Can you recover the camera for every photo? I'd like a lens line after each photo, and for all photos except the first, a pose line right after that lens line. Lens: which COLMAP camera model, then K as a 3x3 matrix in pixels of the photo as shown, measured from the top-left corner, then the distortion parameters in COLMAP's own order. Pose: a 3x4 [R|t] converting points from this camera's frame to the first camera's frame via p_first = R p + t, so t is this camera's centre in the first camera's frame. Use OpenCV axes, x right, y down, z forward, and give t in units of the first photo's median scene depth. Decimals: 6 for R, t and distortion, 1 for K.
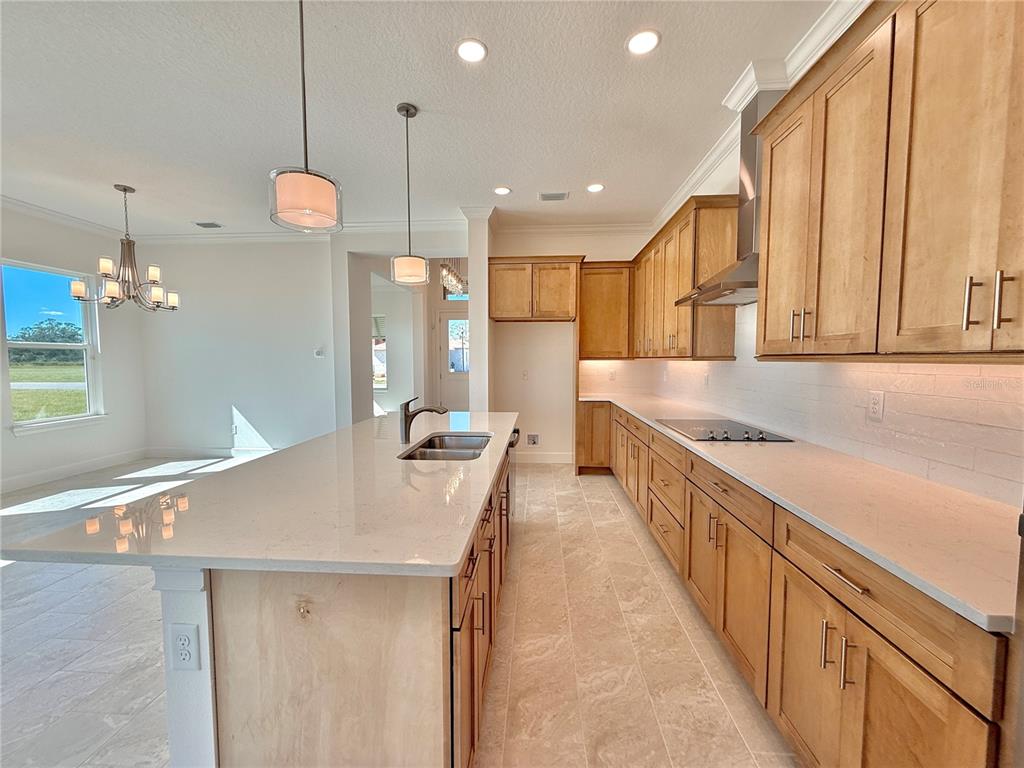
lens RADIAL K [[408.3, 0, 508.2], [0, 408.3, 381.7], [0, 0, 1]] dist [-0.001052, 0.001086]
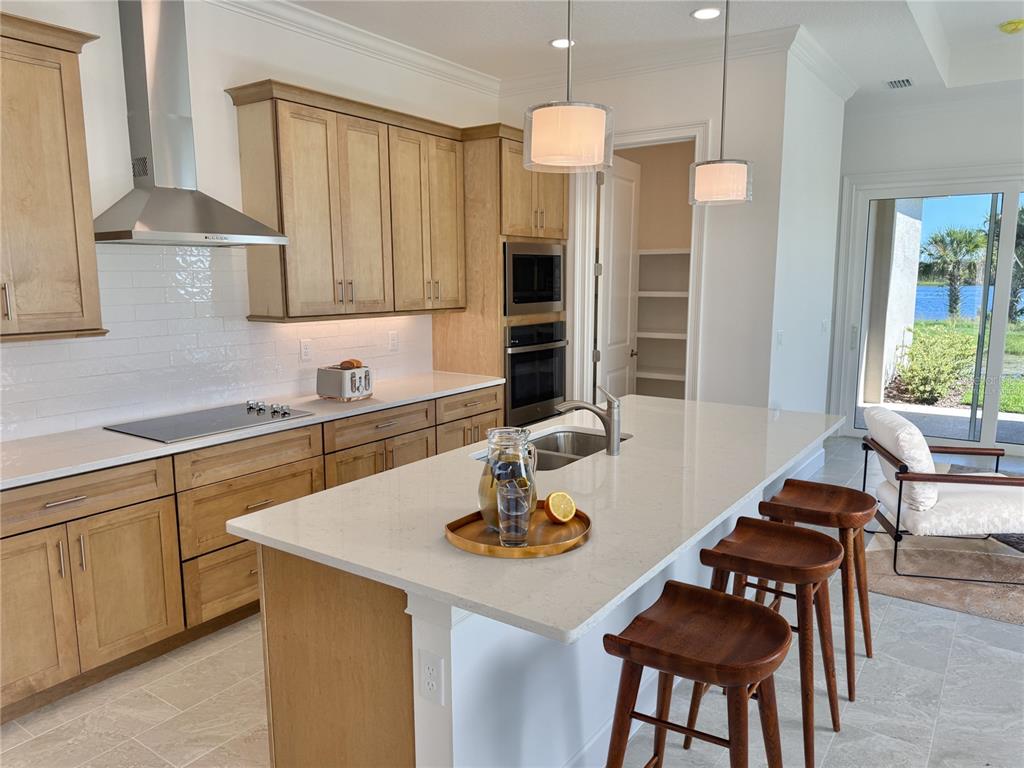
lens RADIAL K [[715.8, 0, 511.3], [0, 715.8, 395.9], [0, 0, 1]] dist [0.032753, -0.036917]
pose [[-0.856423, -0.074312, 0.510899, -0.563884], [0.040049, 0.977042, 0.209248, -0.163042], [-0.514719, 0.199666, -0.833785, 1.632704]]
